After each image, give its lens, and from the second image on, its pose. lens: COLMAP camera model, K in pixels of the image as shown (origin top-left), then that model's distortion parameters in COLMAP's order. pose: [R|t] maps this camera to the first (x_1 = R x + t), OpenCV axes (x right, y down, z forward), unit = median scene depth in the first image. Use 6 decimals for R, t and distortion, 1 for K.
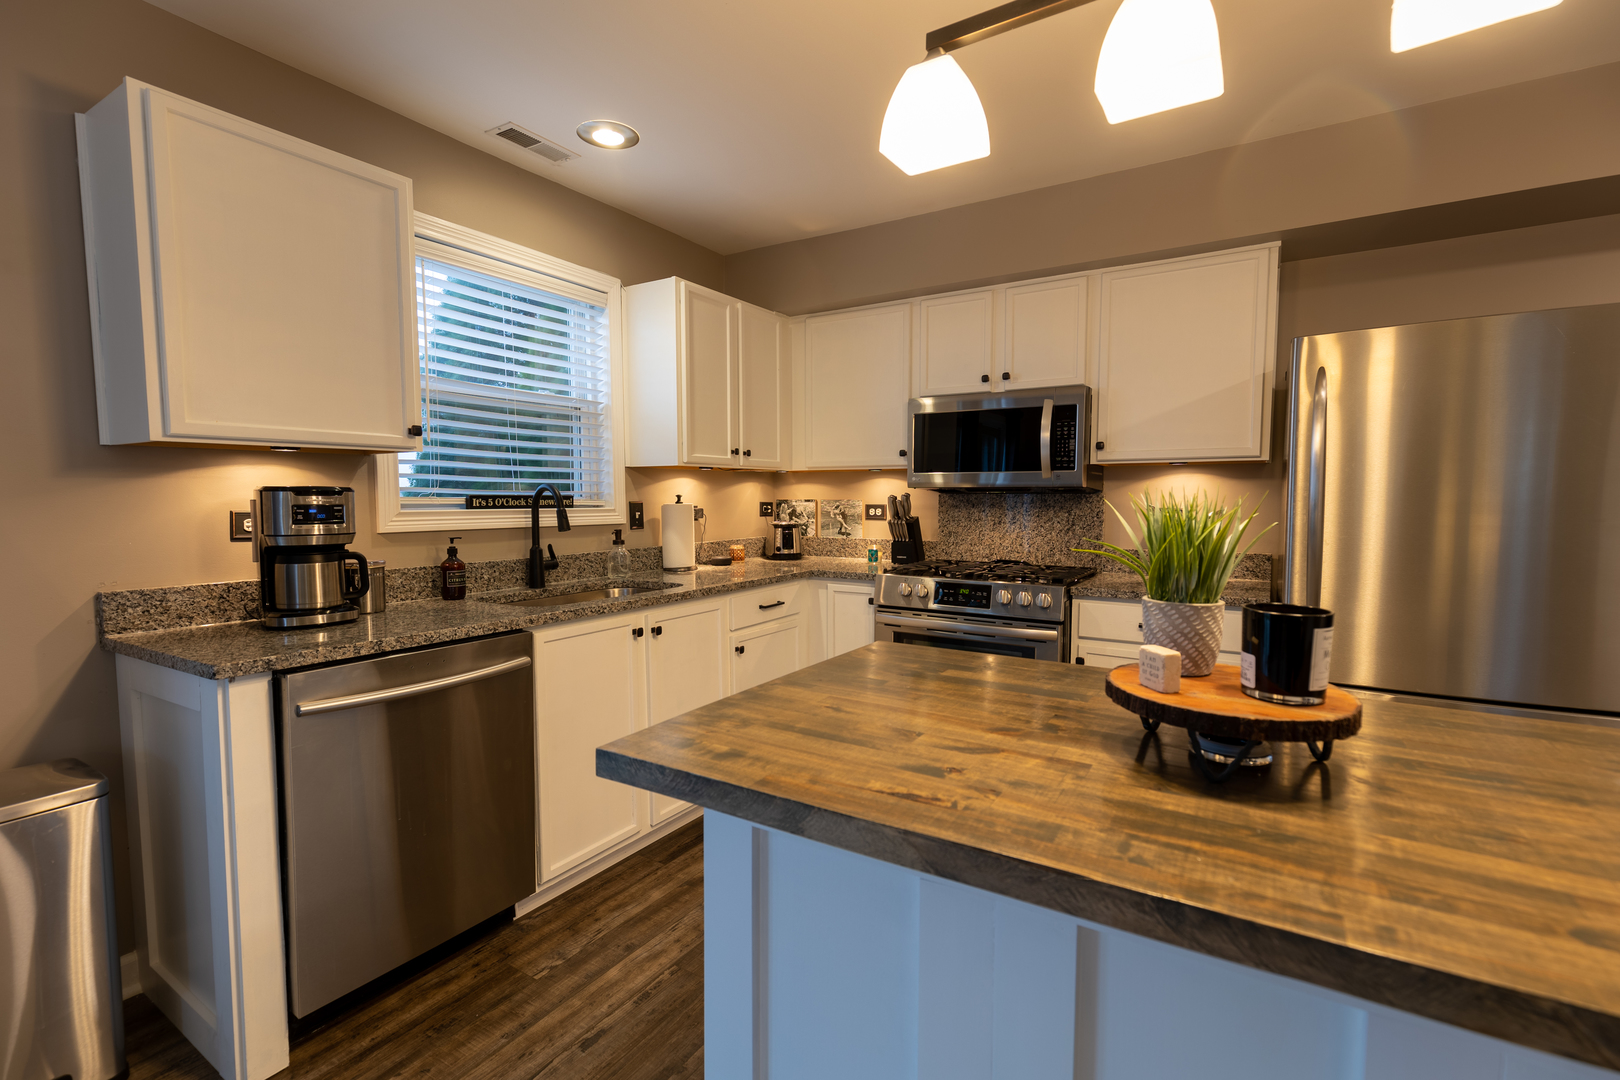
lens RADIAL K [[732.0, 0, 808.6], [0, 732.0, 545.3], [0, 0, 1]] dist [0.008992, -0.001284]
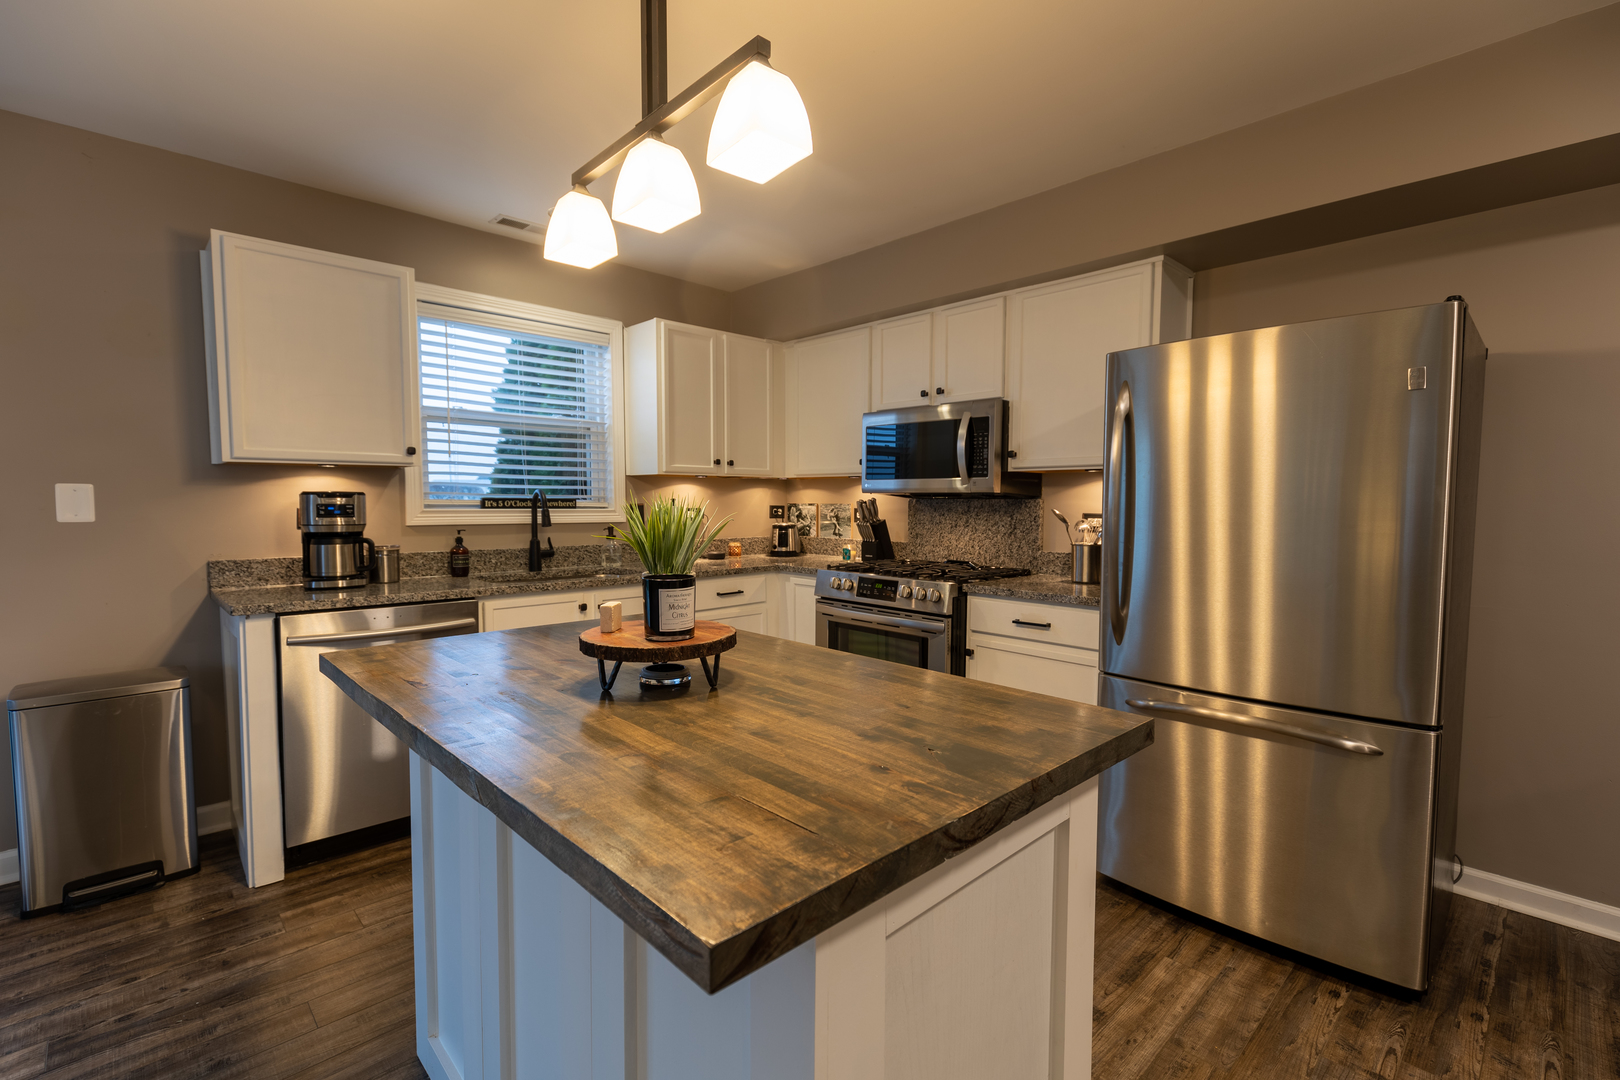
lens RADIAL K [[721.8, 0, 807.9], [0, 721.8, 544.7], [0, 0, 1]] dist [0.010320, -0.004218]
pose [[0.969025, 0.019654, -0.246179, 0.360717], [-0.021318, 0.999764, -0.004094, 0.006479], [0.246040, 0.009216, 0.969216, -0.090377]]
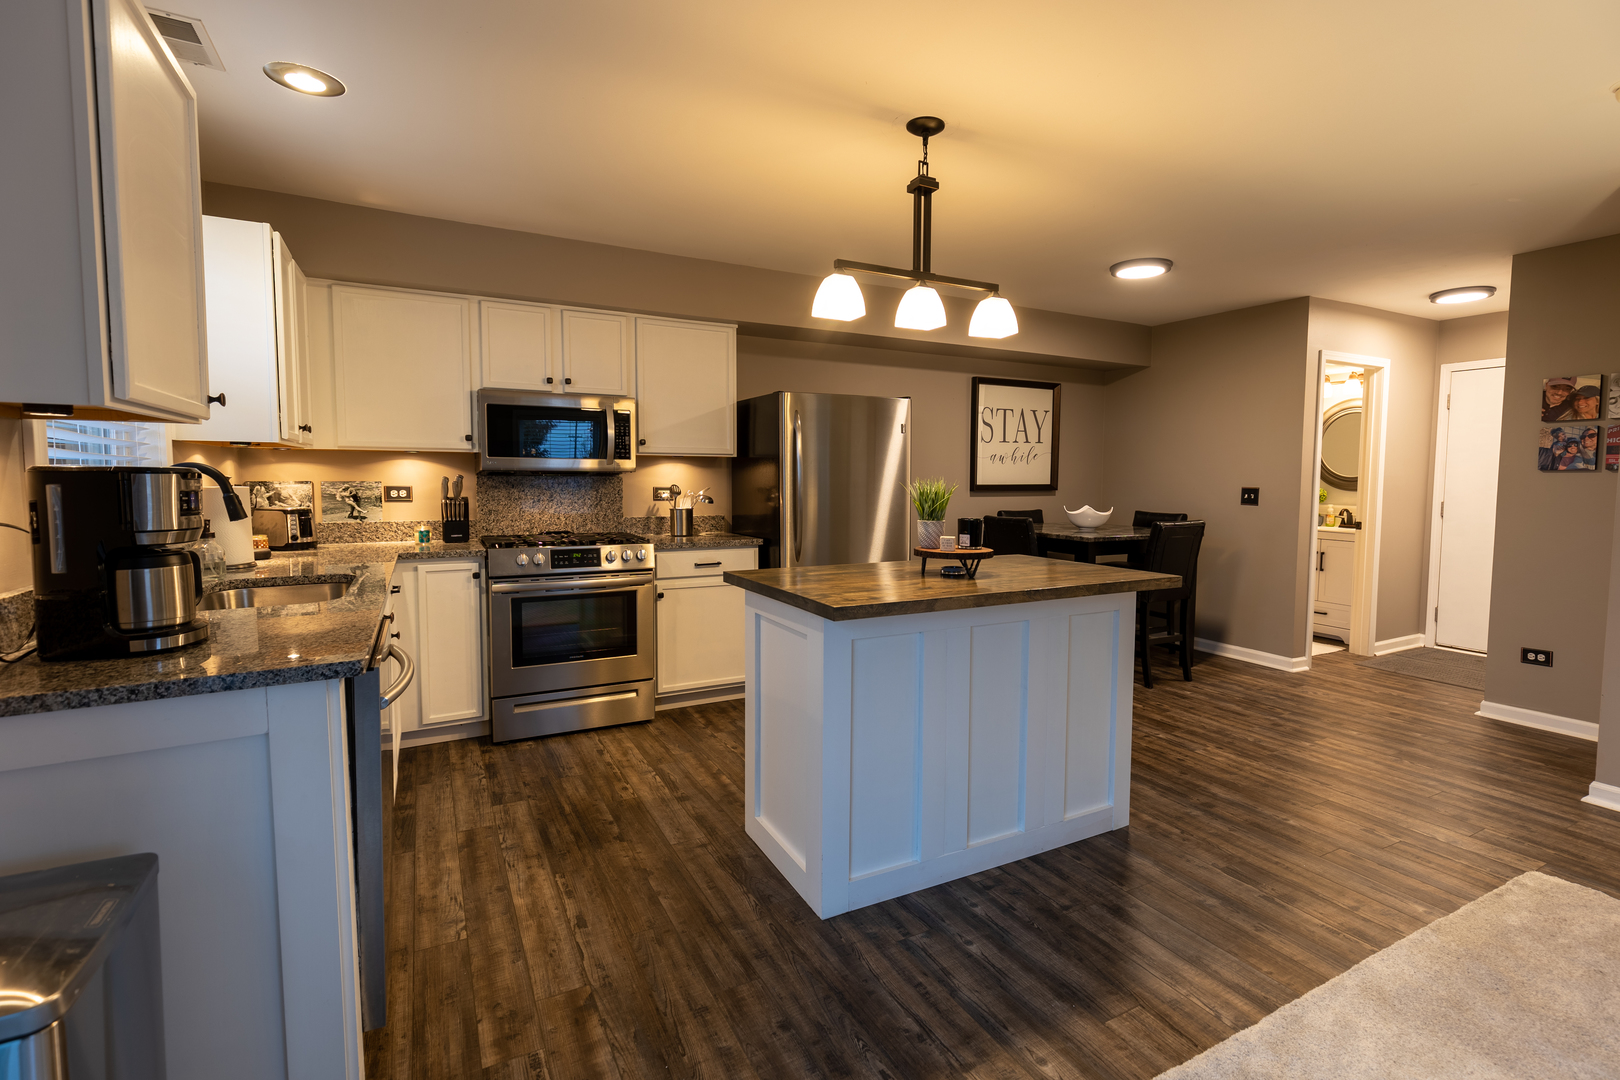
lens RADIAL K [[754.6, 0, 836.1], [0, 754.6, 523.3], [0, 0, 1]] dist [0.009452, -0.000194]
pose [[0.486623, -0.051957, 0.872065, -0.656159], [0.054499, 0.998091, 0.029055, -0.004245], [-0.871910, 0.033388, 0.488526, -0.009301]]
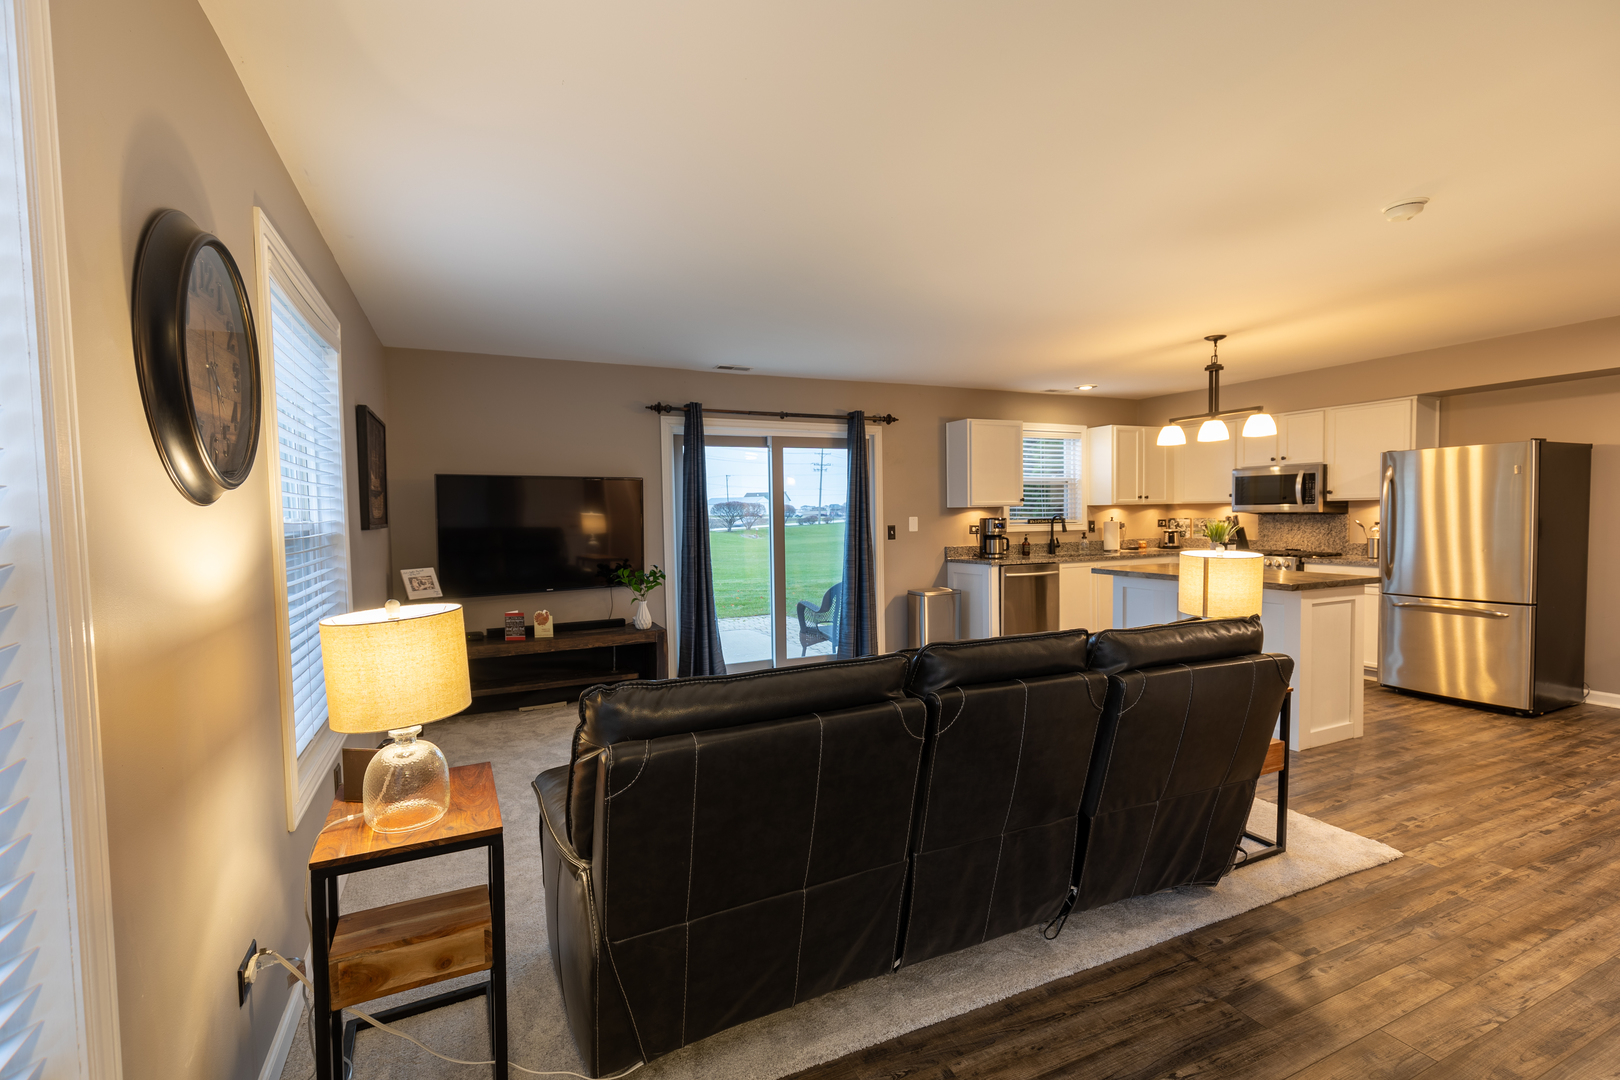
lens RADIAL K [[732.0, 0, 808.6], [0, 732.0, 545.3], [0, 0, 1]] dist [0.008992, -0.001284]
pose [[0.838278, 0.012031, -0.545111, 0.289472], [-0.022031, 0.999687, -0.011817, 0.069063], [0.544798, 0.021915, 0.838281, -1.491257]]
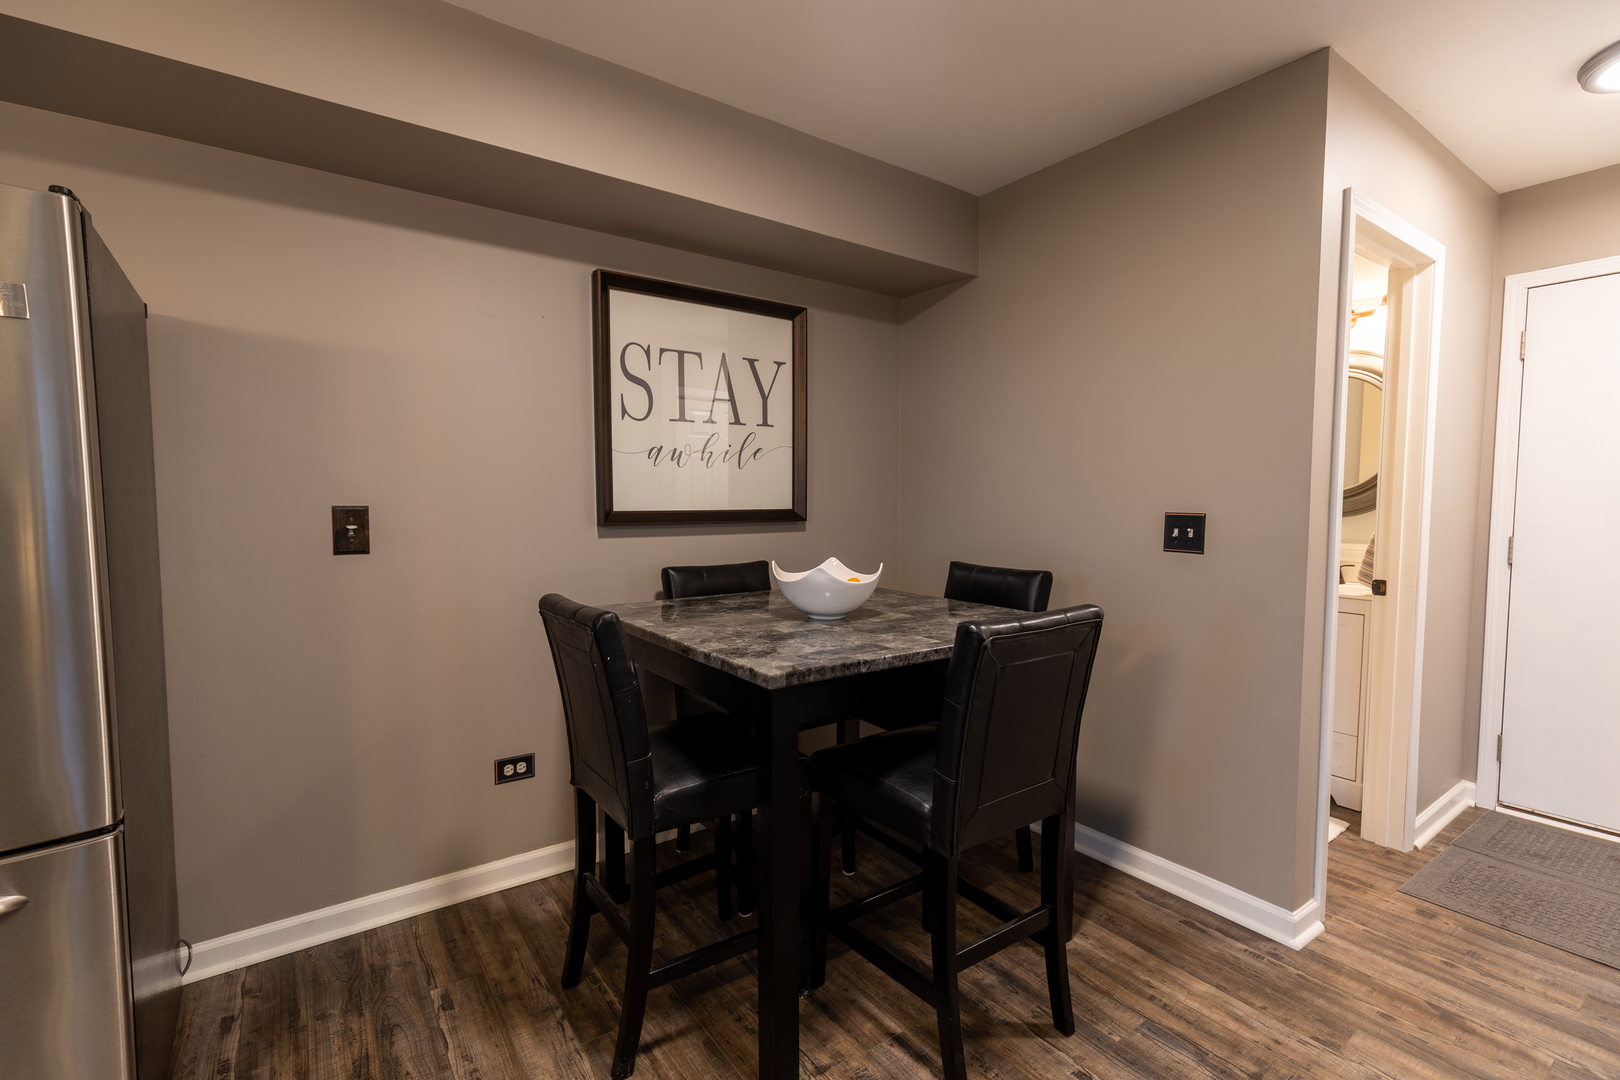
lens RADIAL K [[732.0, 0, 808.6], [0, 732.0, 545.3], [0, 0, 1]] dist [0.008992, -0.001284]
pose [[0.378538, -0.057221, 0.923815, 0.483695], [0.065548, 0.997239, 0.034910, -0.002838], [-0.923262, 0.047340, 0.381244, 0.079242]]
